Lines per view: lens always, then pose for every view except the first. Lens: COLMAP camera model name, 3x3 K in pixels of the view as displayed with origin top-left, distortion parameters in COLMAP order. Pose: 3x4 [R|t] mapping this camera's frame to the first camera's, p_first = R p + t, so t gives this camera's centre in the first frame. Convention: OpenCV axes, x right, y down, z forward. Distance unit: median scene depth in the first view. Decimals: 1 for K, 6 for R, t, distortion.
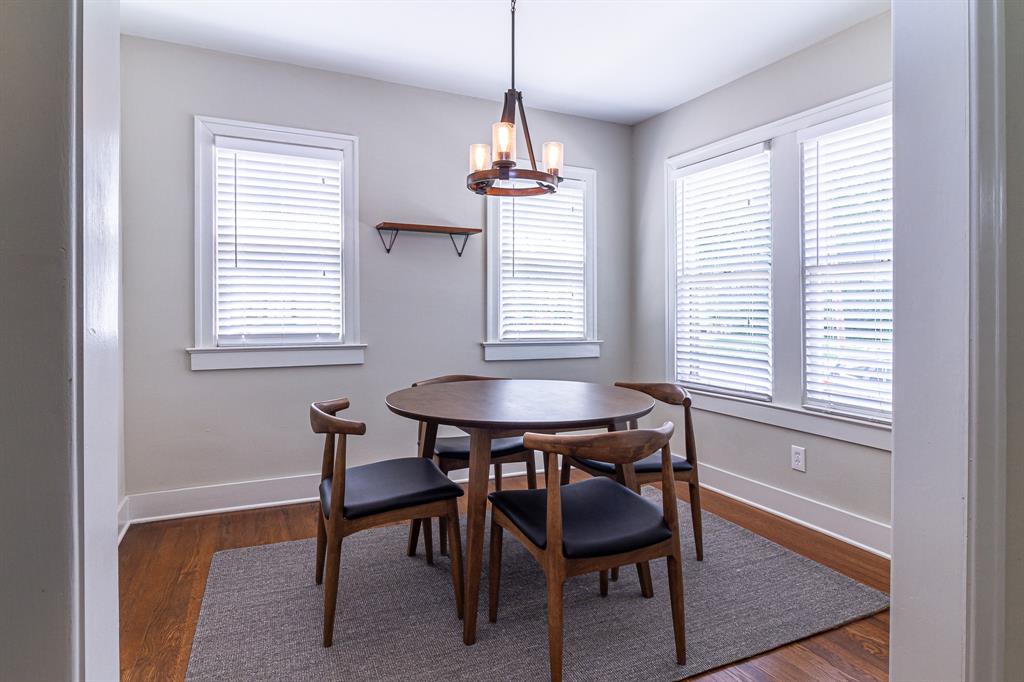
lens RADIAL K [[590.4, 0, 544.5], [0, 590.4, 327.5], [0, 0, 1]] dist [0.000173, -0.000169]
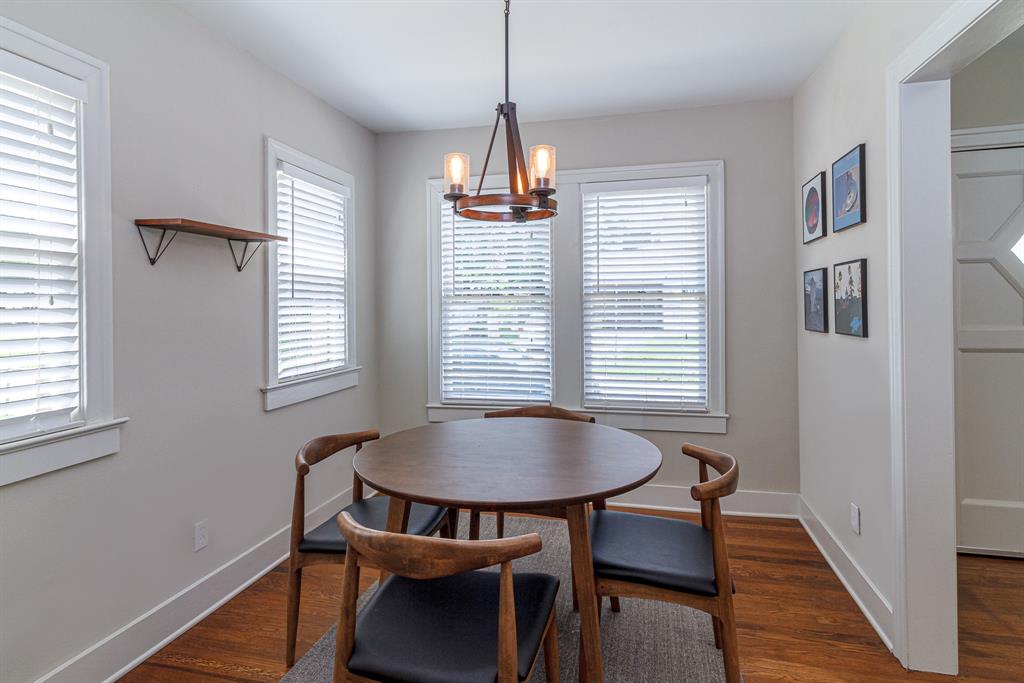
lens RADIAL K [[564.5, 0, 512.6], [0, 564.5, 304.9], [0, 0, 1]] dist [0.083543, 0.000236]
pose [[0.635063, -0.016121, 0.772292, -0.508384], [0.038206, 0.999214, -0.010560, -0.064095], [-0.771515, 0.036212, 0.635179, 0.325571]]
